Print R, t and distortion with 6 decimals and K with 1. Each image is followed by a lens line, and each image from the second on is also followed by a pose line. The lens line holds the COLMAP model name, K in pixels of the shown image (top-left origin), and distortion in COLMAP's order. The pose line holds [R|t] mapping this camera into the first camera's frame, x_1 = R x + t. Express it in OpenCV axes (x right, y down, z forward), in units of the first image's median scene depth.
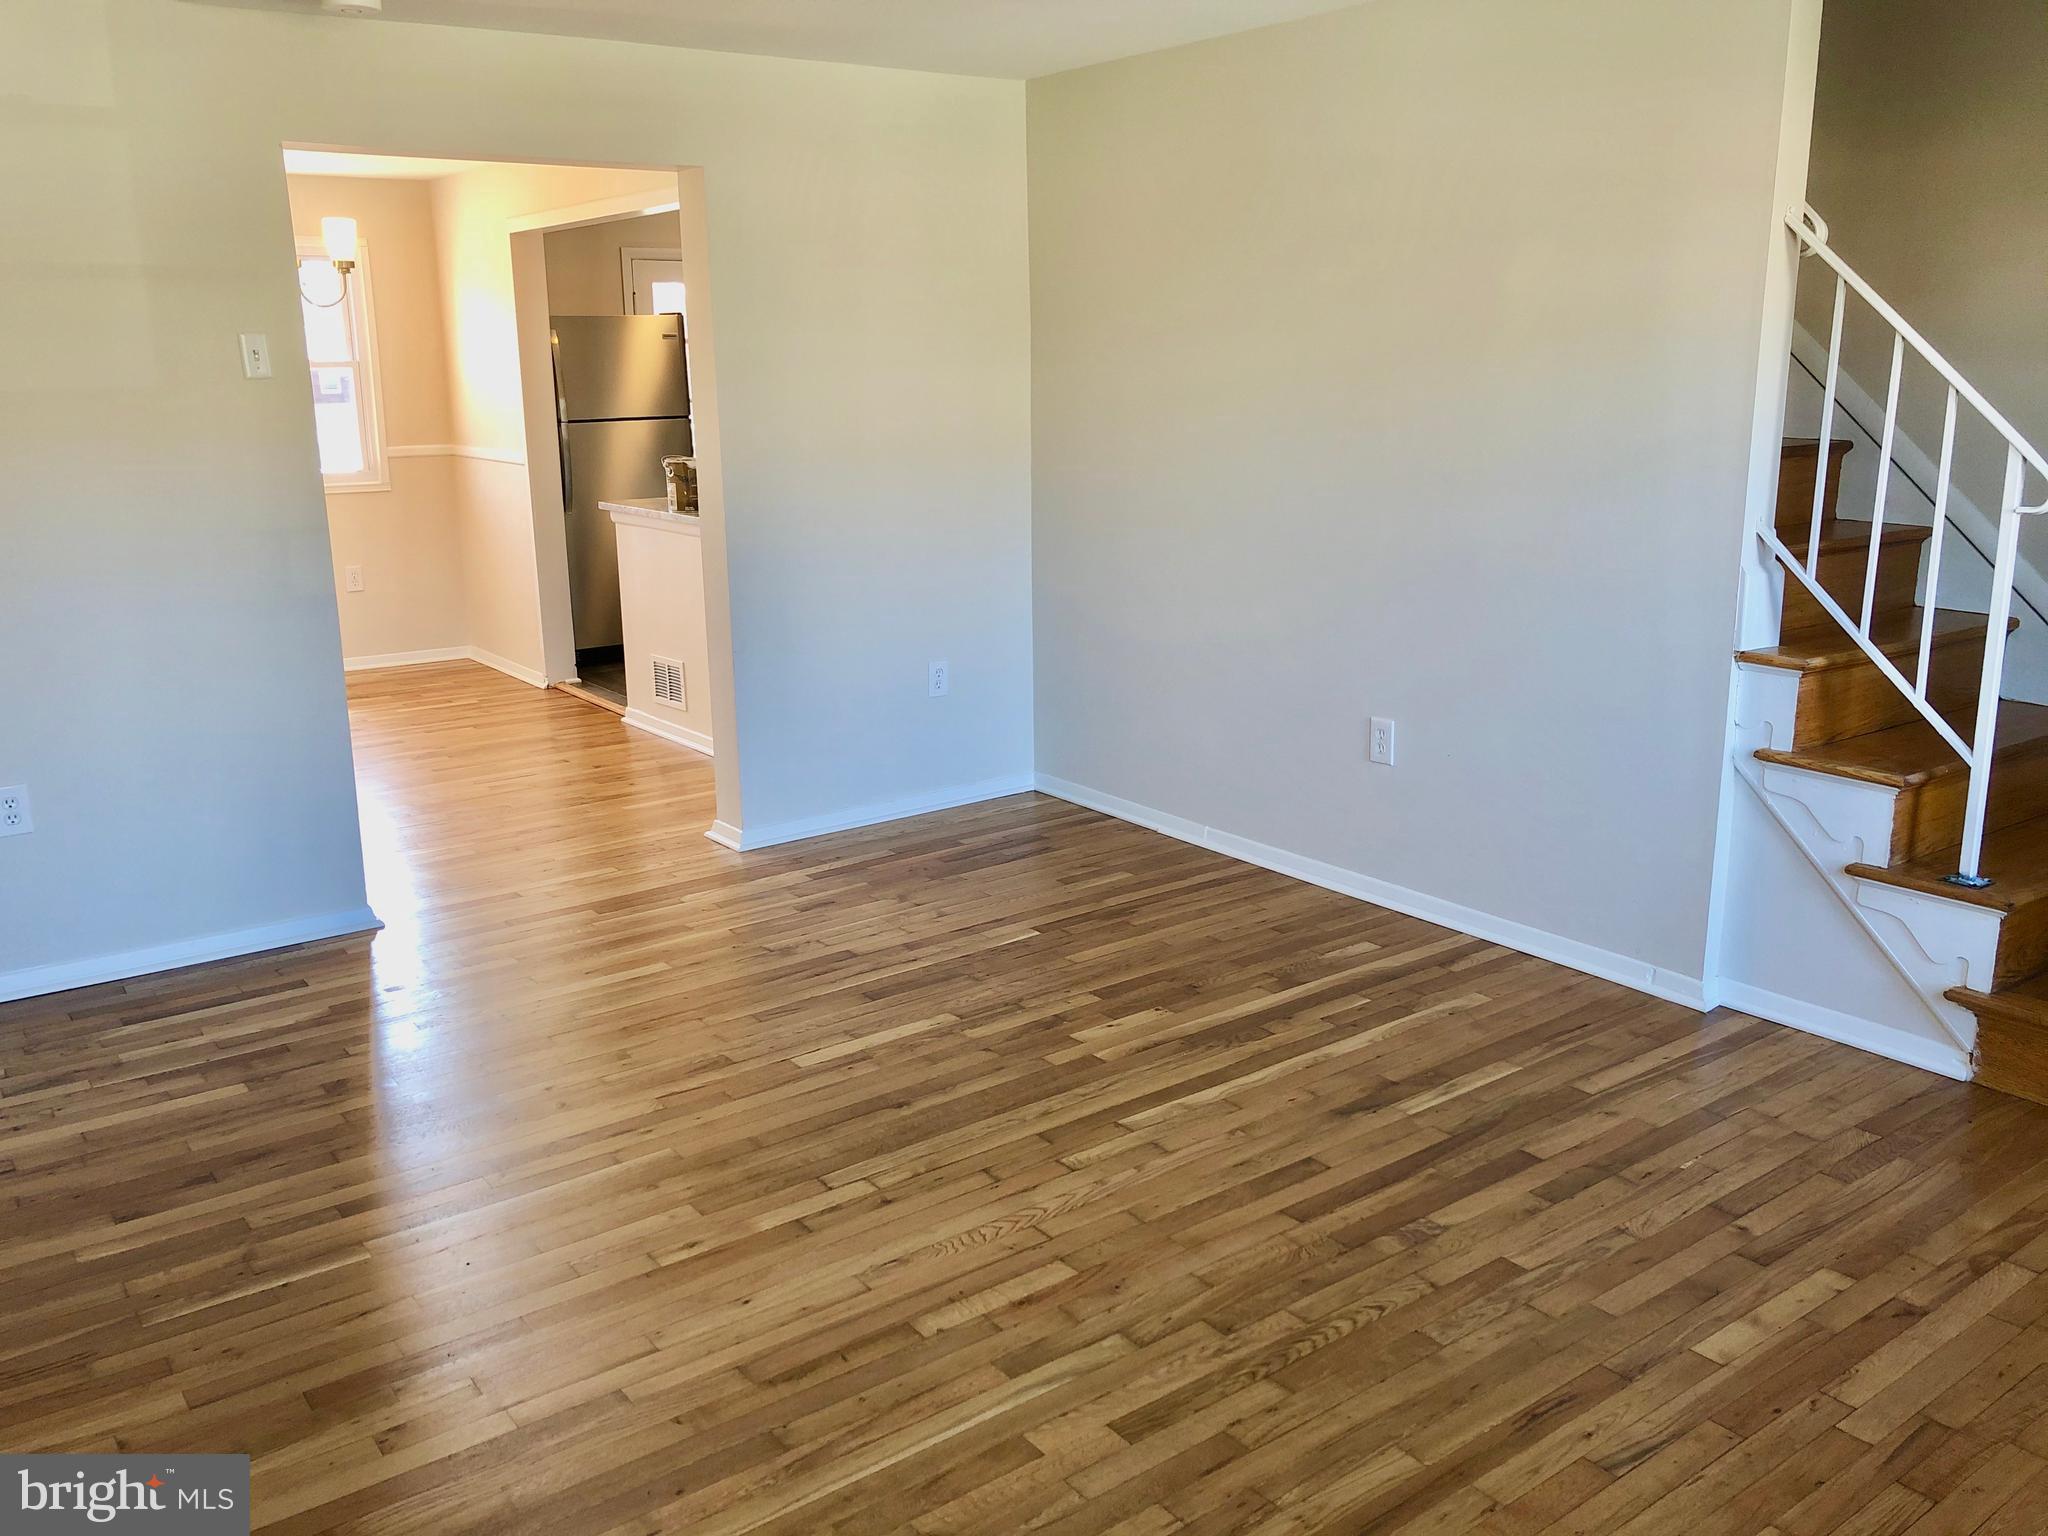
lens RADIAL K [[1688.8, 0, 1024.0], [0, 1688.8, 768.0], [0, 0, 1]] dist [0.008657, -0.000914]
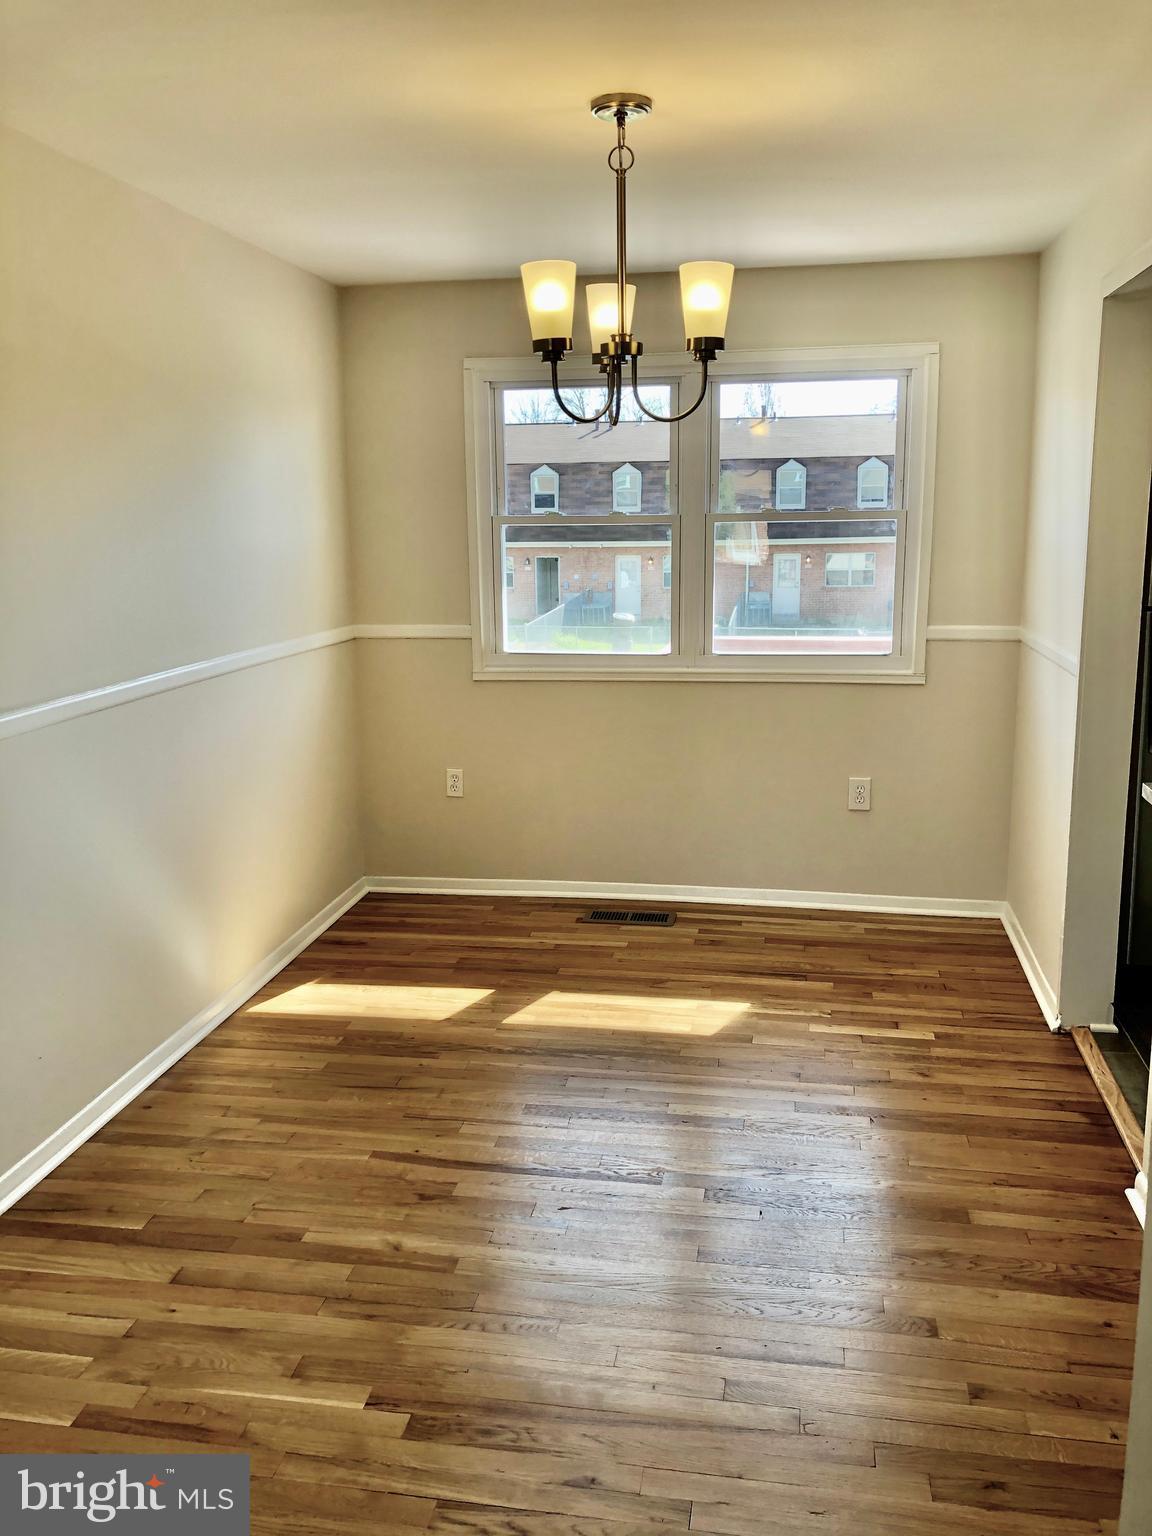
lens RADIAL K [[1266.6, 0, 576.8], [0, 1266.6, 732.8], [0, 0, 1]] dist [0.008657, -0.000914]
pose [[0.686607, 0.137399, -0.713927, -0.112204], [-0.176569, 0.984093, 0.019581, -0.170655], [0.705261, 0.112613, 0.699946, 0.686770]]
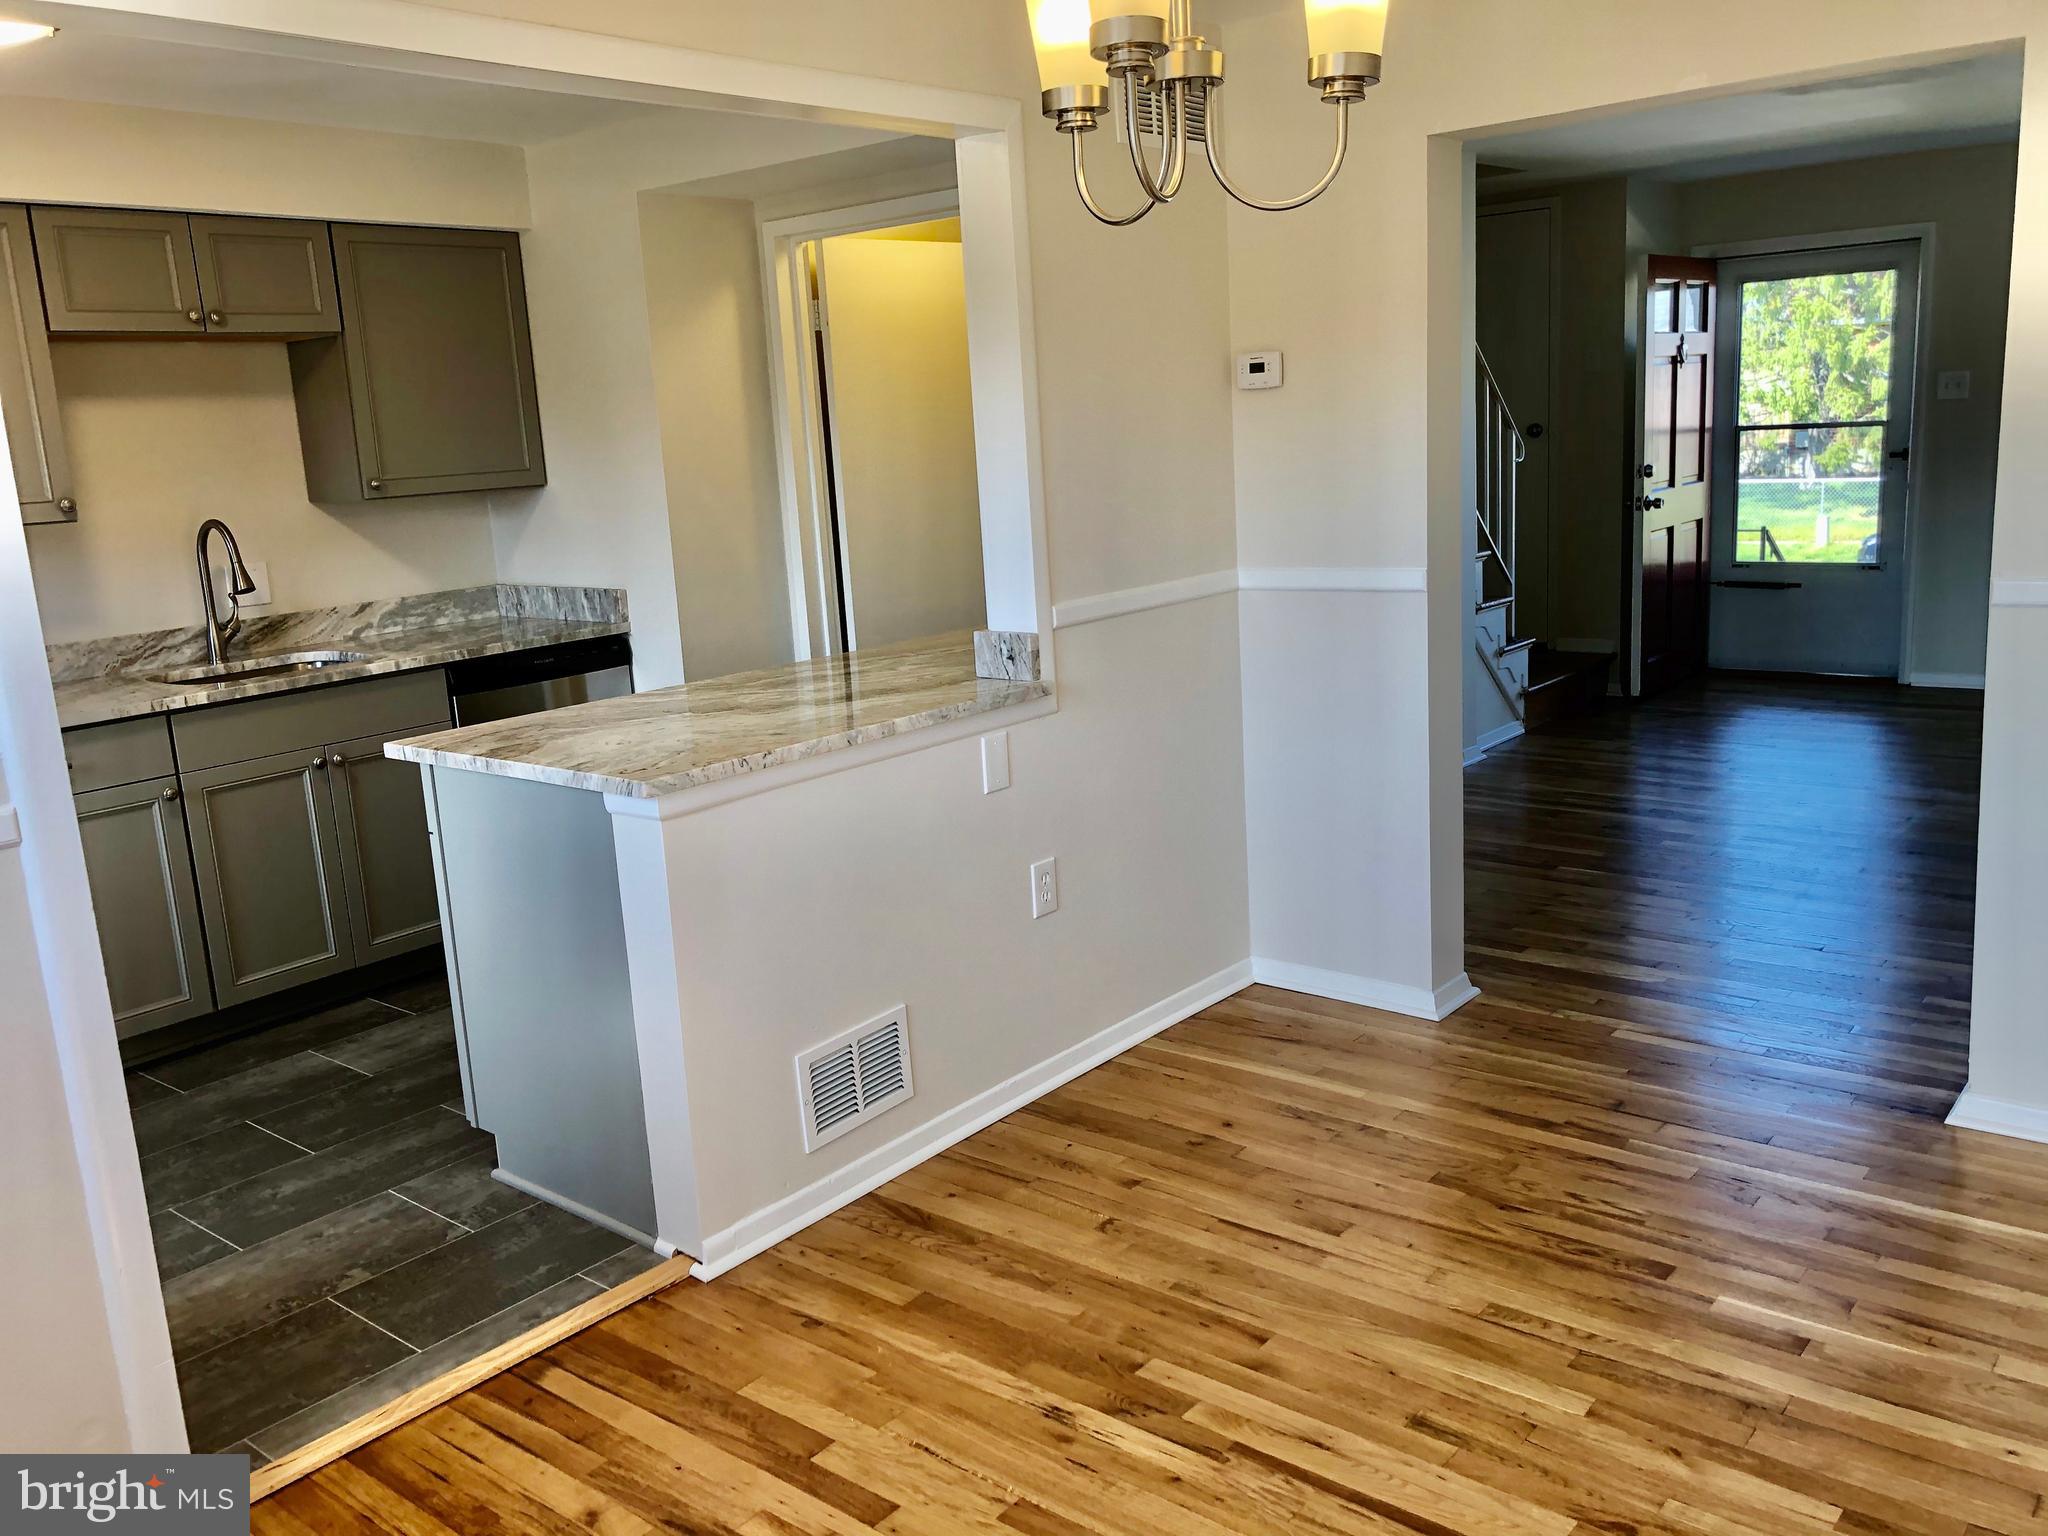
lens RADIAL K [[1688.8, 0, 1024.0], [0, 1688.8, 768.0], [0, 0, 1]] dist [0.008657, -0.000914]
pose [[-0.242039, -0.172057, 0.954889, -0.739017], [0.290271, 0.926238, 0.240470, -0.260346], [-0.925829, 0.335380, -0.174242, 1.114538]]
